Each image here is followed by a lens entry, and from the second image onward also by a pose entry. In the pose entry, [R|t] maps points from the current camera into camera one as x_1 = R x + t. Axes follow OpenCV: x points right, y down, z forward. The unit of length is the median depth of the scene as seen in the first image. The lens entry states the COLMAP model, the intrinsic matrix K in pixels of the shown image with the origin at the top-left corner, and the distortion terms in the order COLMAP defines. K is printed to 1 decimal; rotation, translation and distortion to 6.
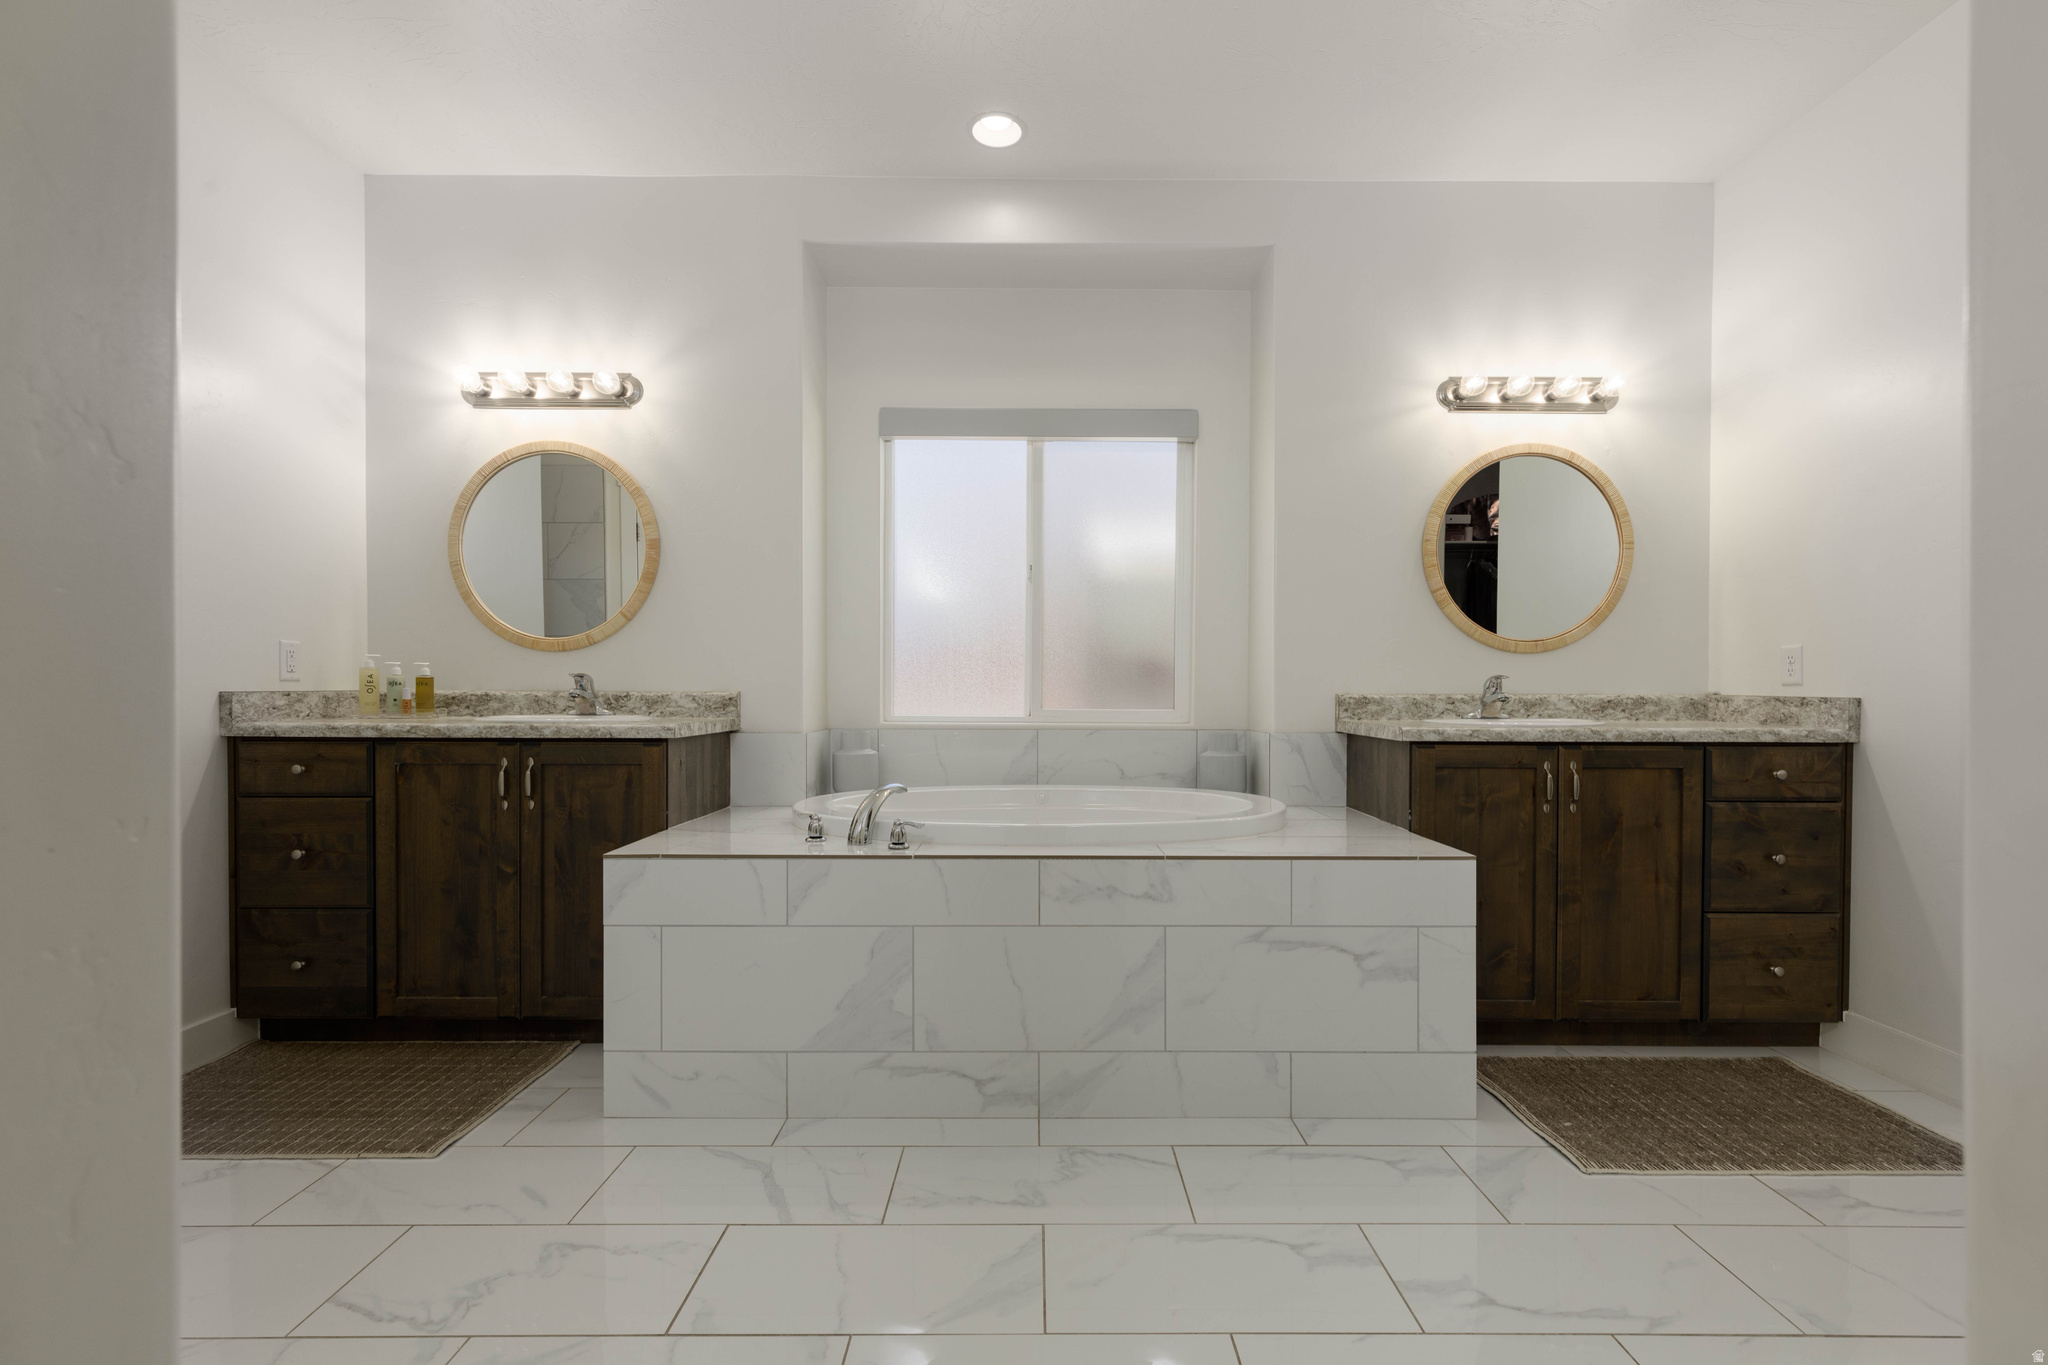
lens RADIAL K [[916.2, 0, 1031.2], [0, 916.2, 698.5], [0, 0, 1]] dist [0.007677, -0.001428]
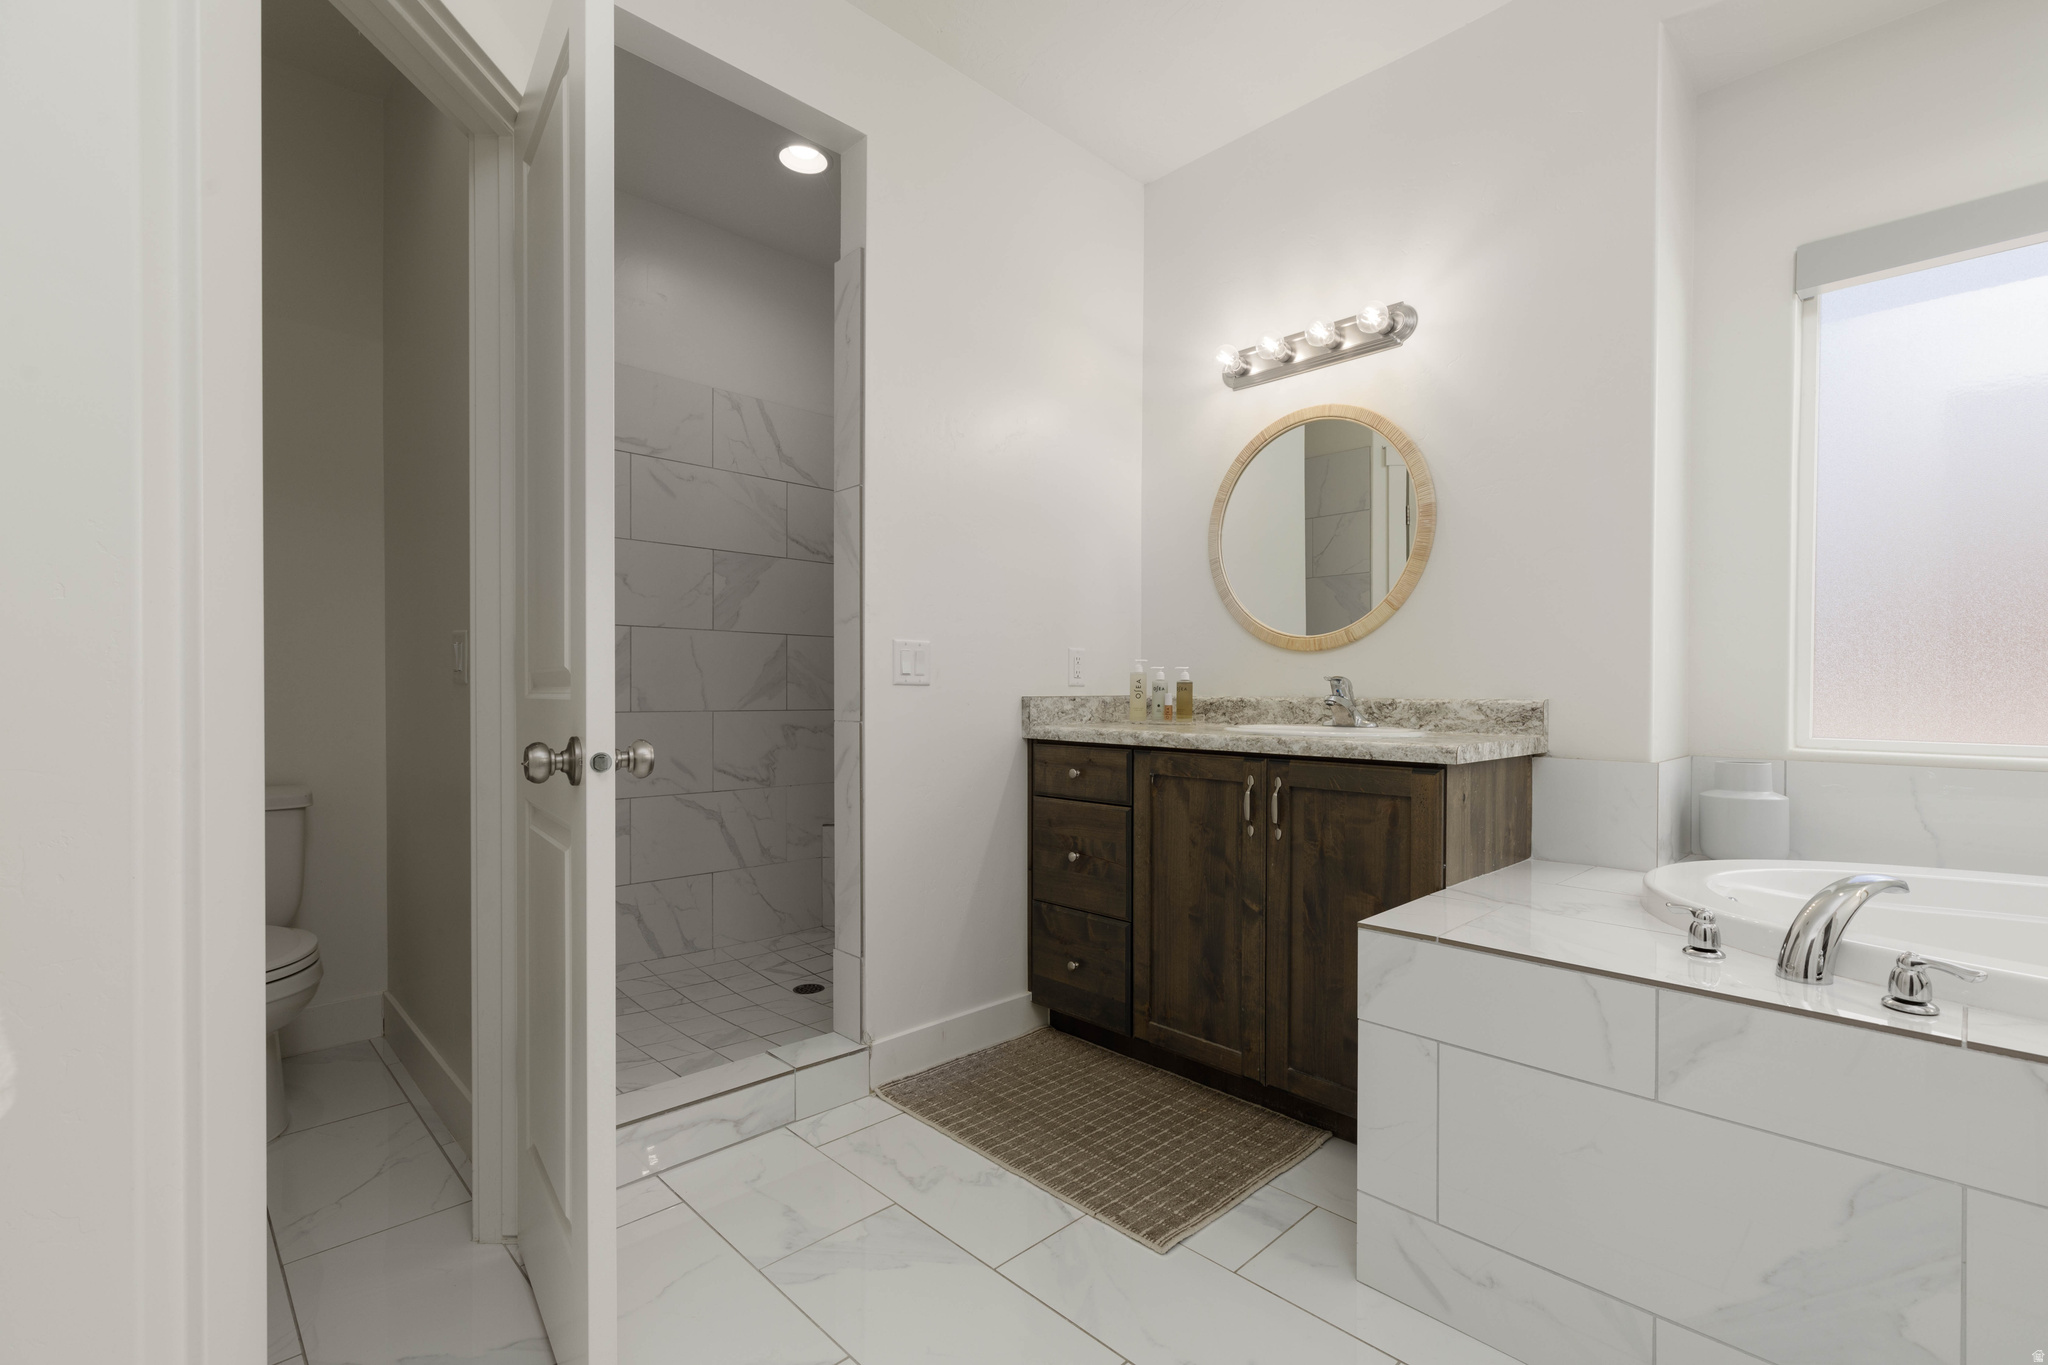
lens RADIAL K [[916.2, 0, 1031.2], [0, 916.2, 698.5], [0, 0, 1]] dist [0.007677, -0.001428]
pose [[0.703195, 0.007043, -0.710963, -0.108971], [-0.010062, 0.999949, -0.000047, -0.005041], [0.710926, 0.007187, 0.703230, 0.249141]]
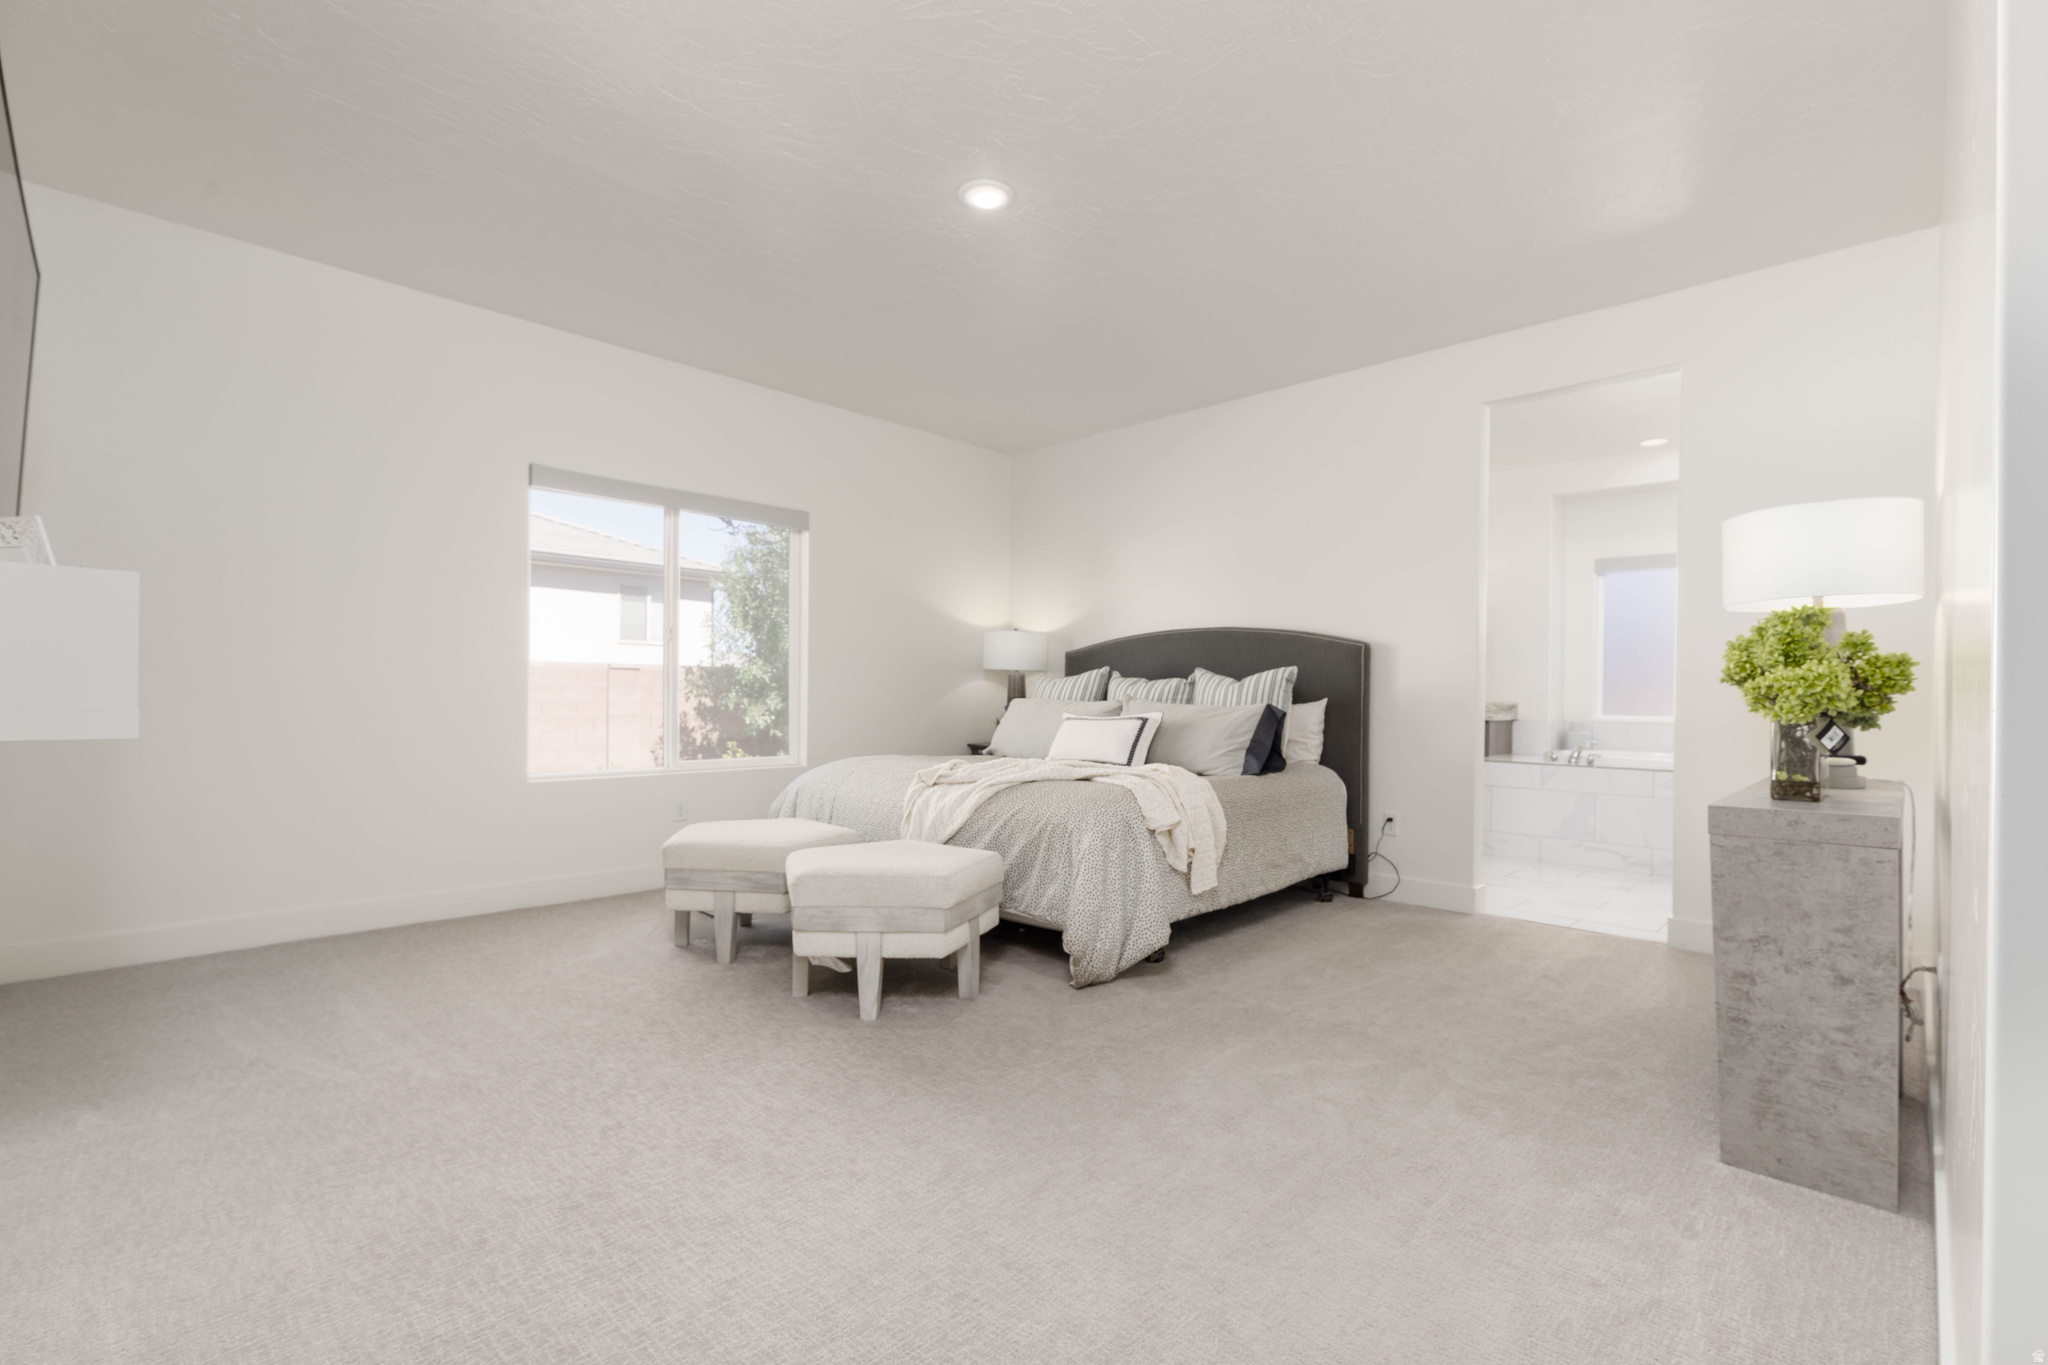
lens RADIAL K [[916.2, 0, 1031.2], [0, 916.2, 698.5], [0, 0, 1]] dist [0.007677, -0.001428]
pose [[0.725868, 0.004497, -0.687820, 0.435984], [-0.012869, 0.999892, -0.007043, 0.016572], [0.687714, 0.013964, 0.725848, -1.735197]]
